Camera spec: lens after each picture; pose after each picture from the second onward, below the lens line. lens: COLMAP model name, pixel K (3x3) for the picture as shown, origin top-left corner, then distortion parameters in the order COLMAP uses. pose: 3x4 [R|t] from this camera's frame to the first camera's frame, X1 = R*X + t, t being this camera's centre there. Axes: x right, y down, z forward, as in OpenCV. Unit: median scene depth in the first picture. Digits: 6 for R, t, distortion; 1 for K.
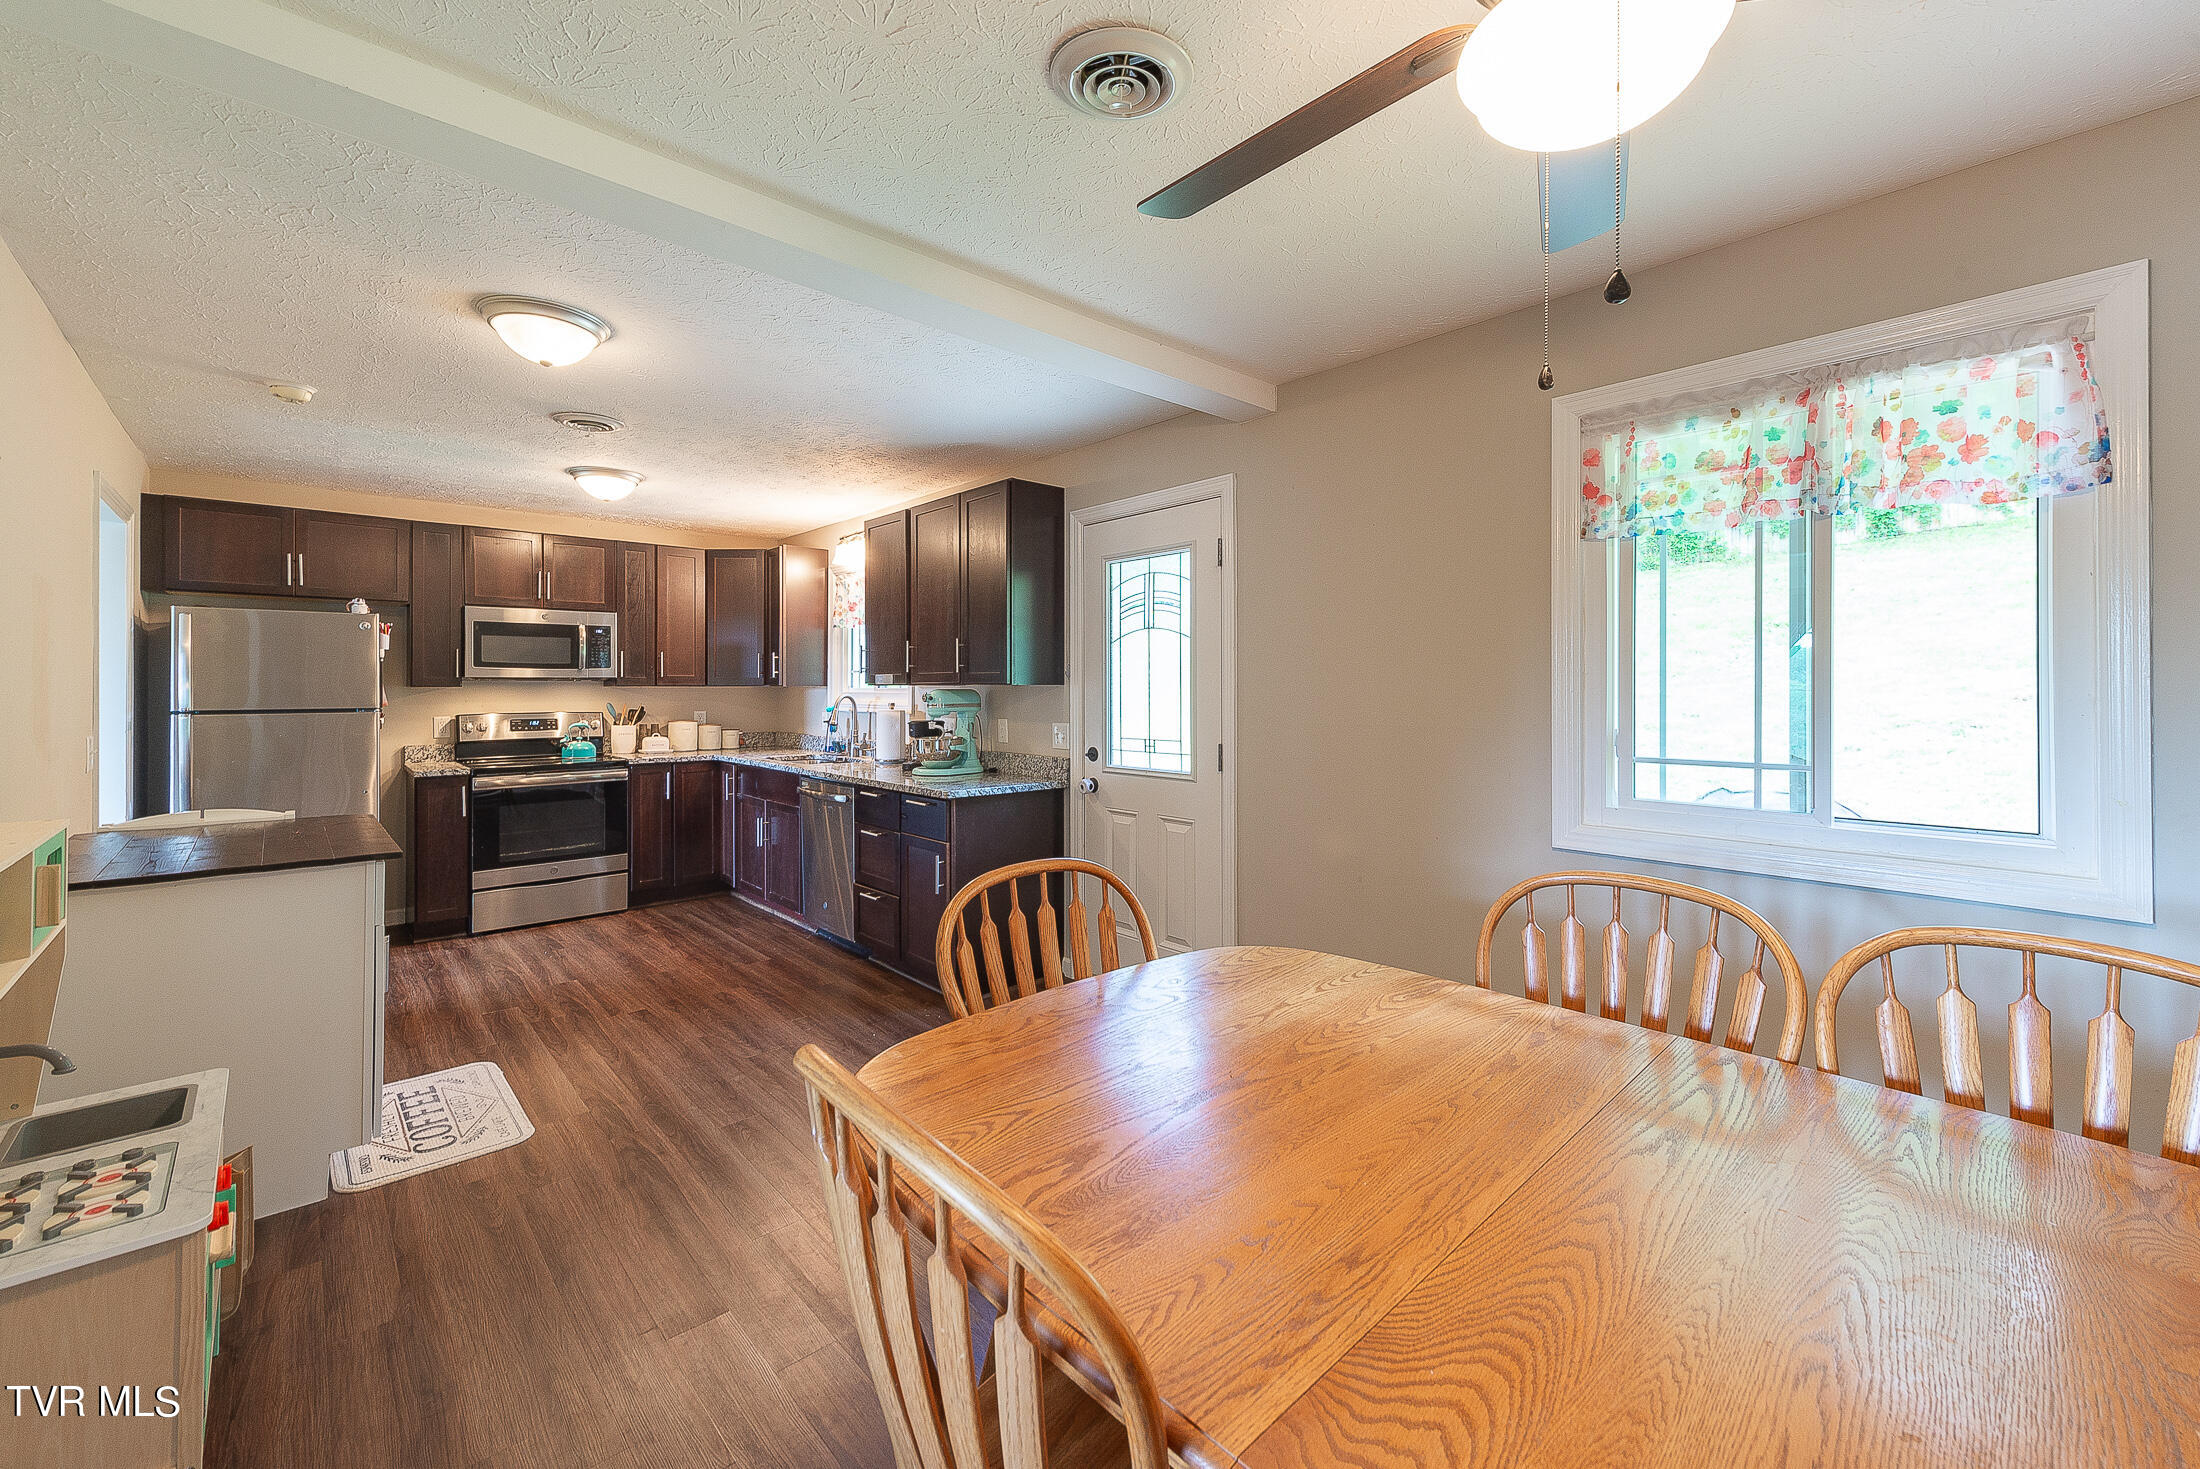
lens RADIAL K [[900.0, 0, 1137.0], [0, 900.0, 687.1], [0, 0, 1]] dist [0.001997, 0.000166]
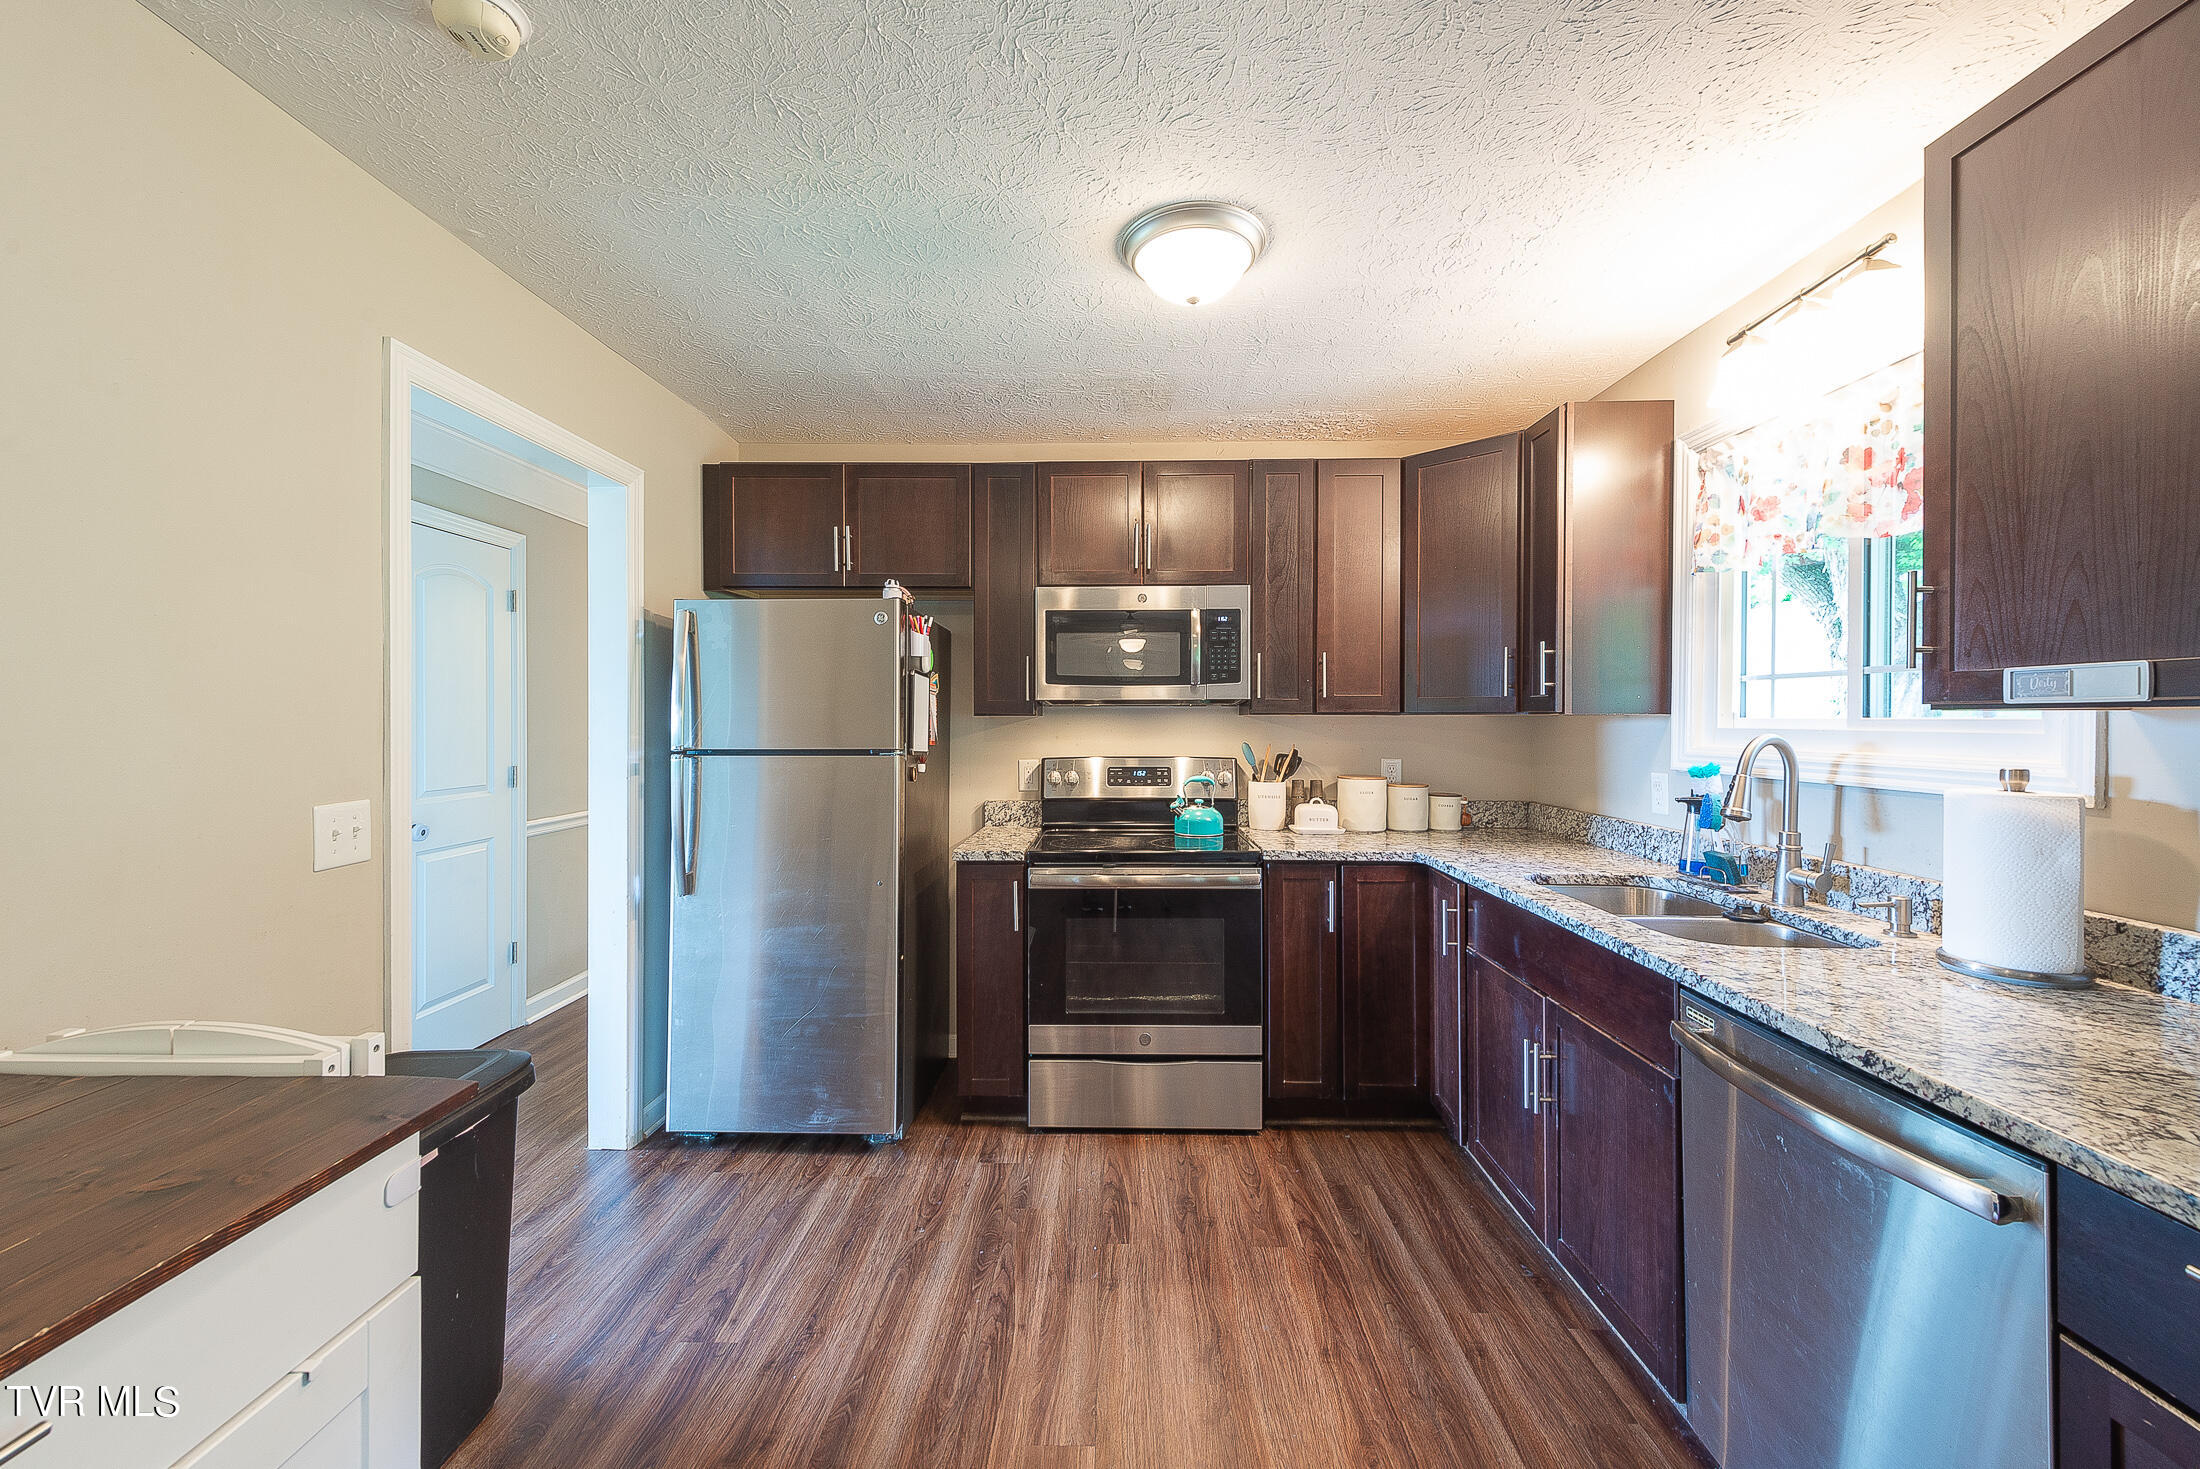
lens RADIAL K [[879.3, 0, 1103.6], [0, 879.3, 722.1], [0, 0, 1]] dist [0.019408, -0.007096]
pose [[0.715500, 0.003570, -0.698604, -0.280411], [-0.000637, 0.999990, 0.004457, 0.001378], [0.698613, -0.002744, 0.715495, 0.587581]]
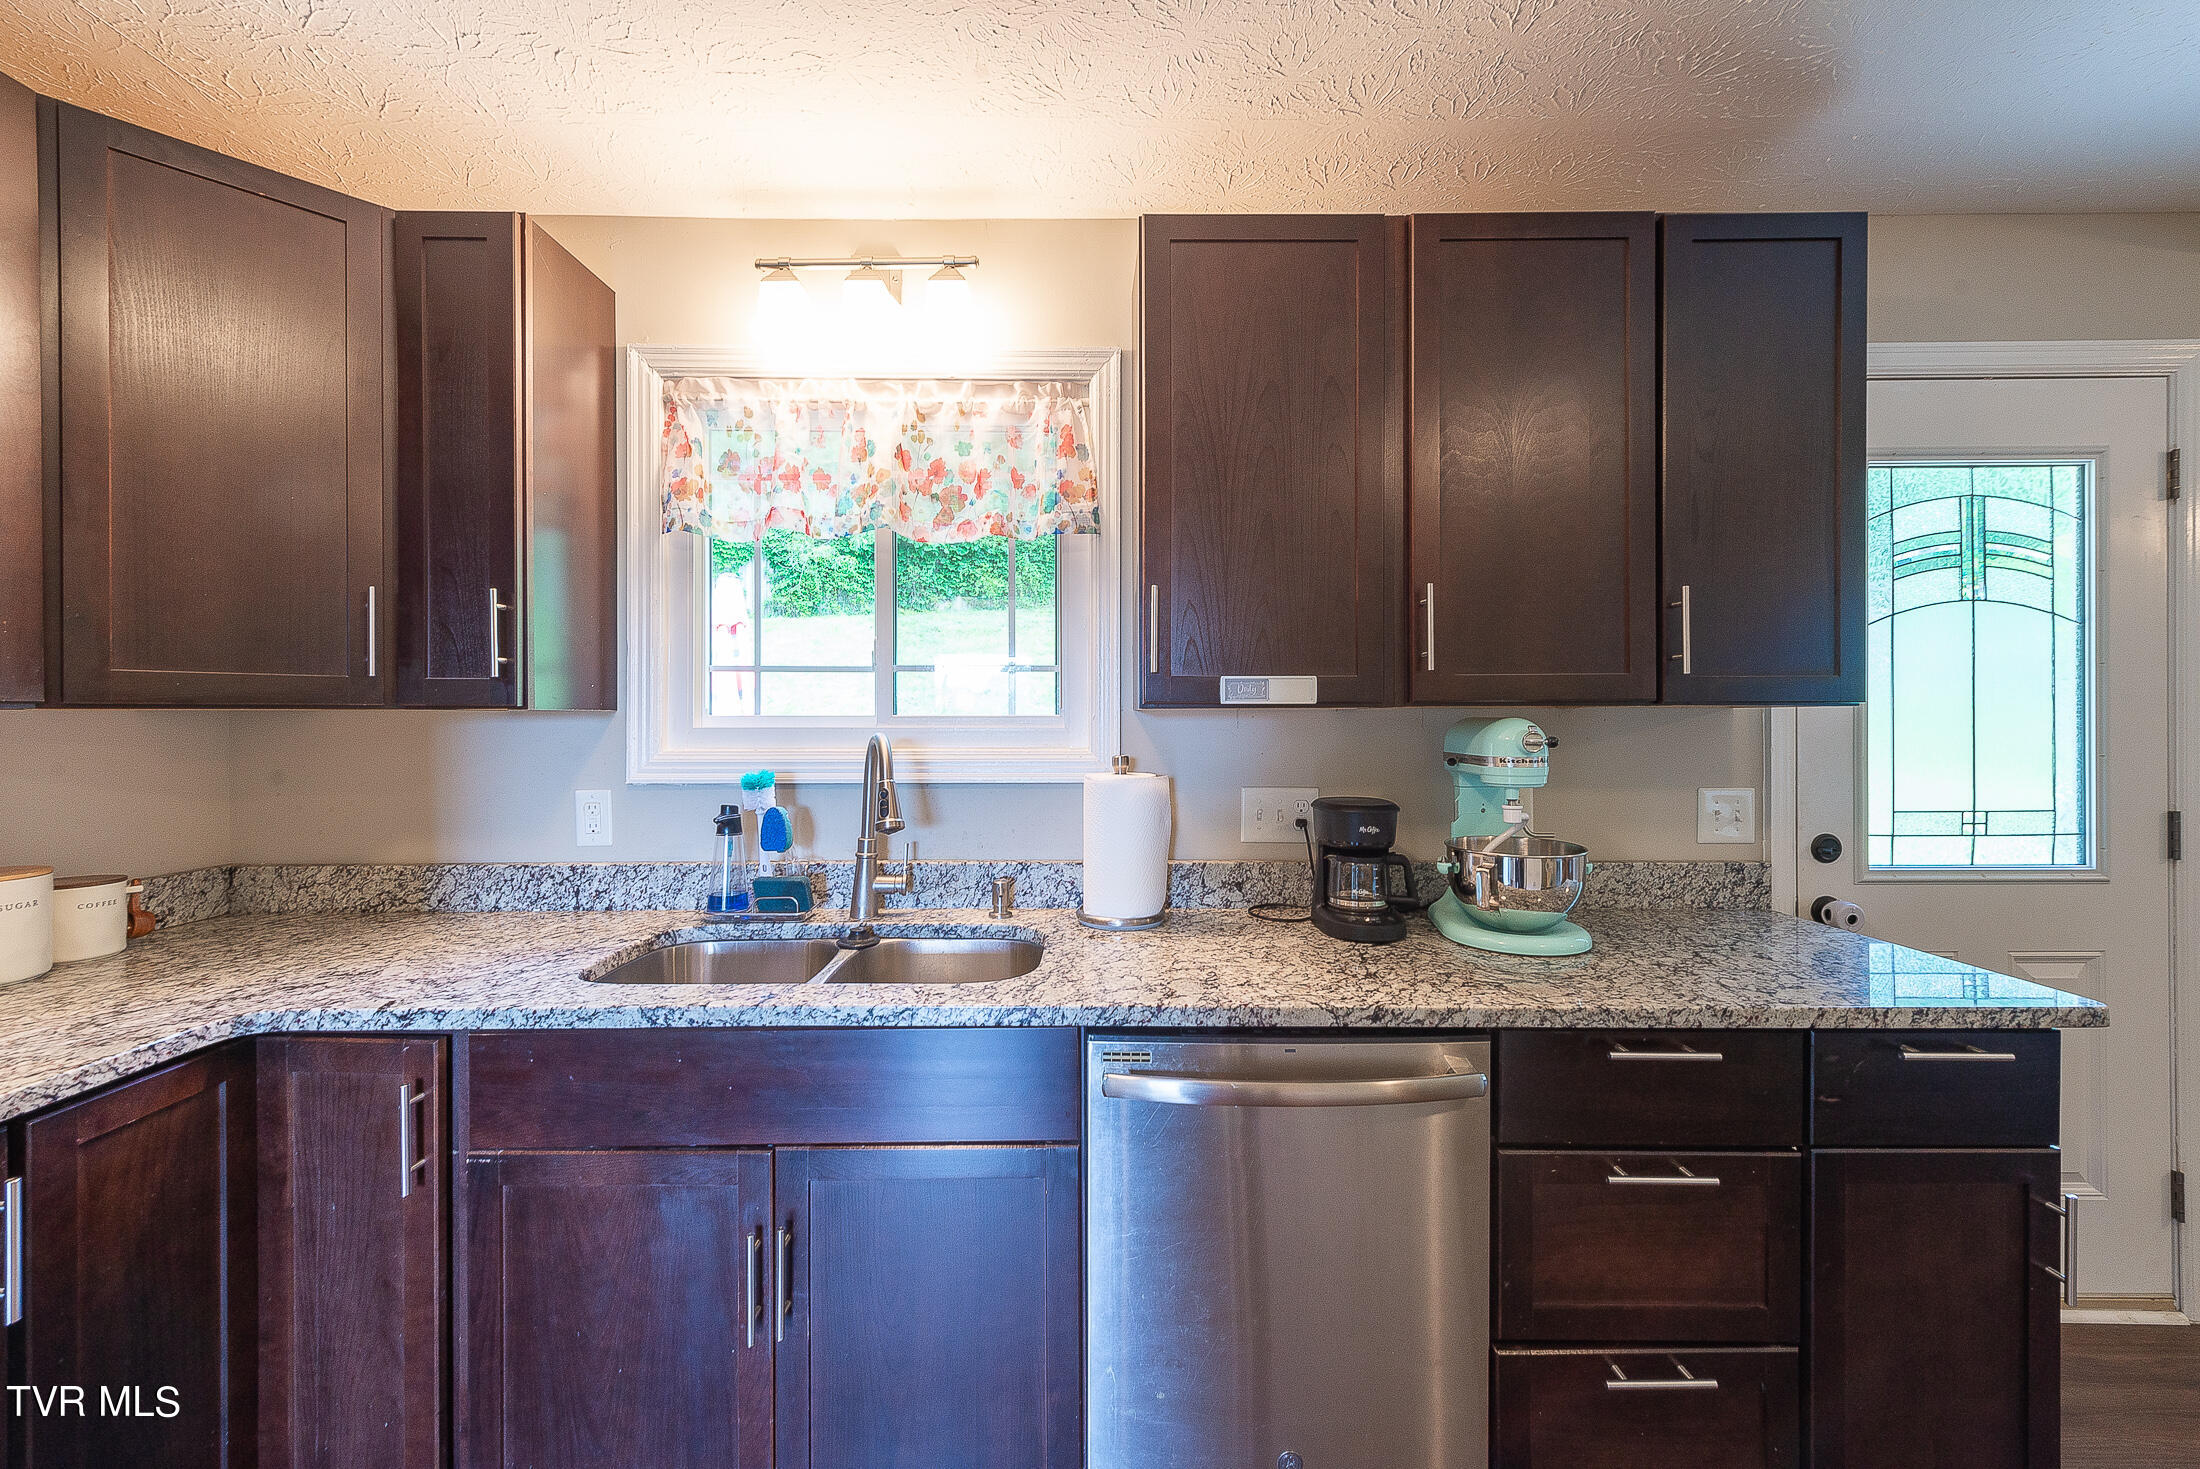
lens RADIAL K [[873.0, 0, 1111.3], [0, 873.0, 717.1], [0, 0, 1]] dist [0.017366, -0.005724]
pose [[0.682988, -0.003188, 0.730422, -0.536433], [0.000457, 0.999992, 0.003937, 0.000522], [-0.730429, -0.002355, 0.682984, 0.767543]]
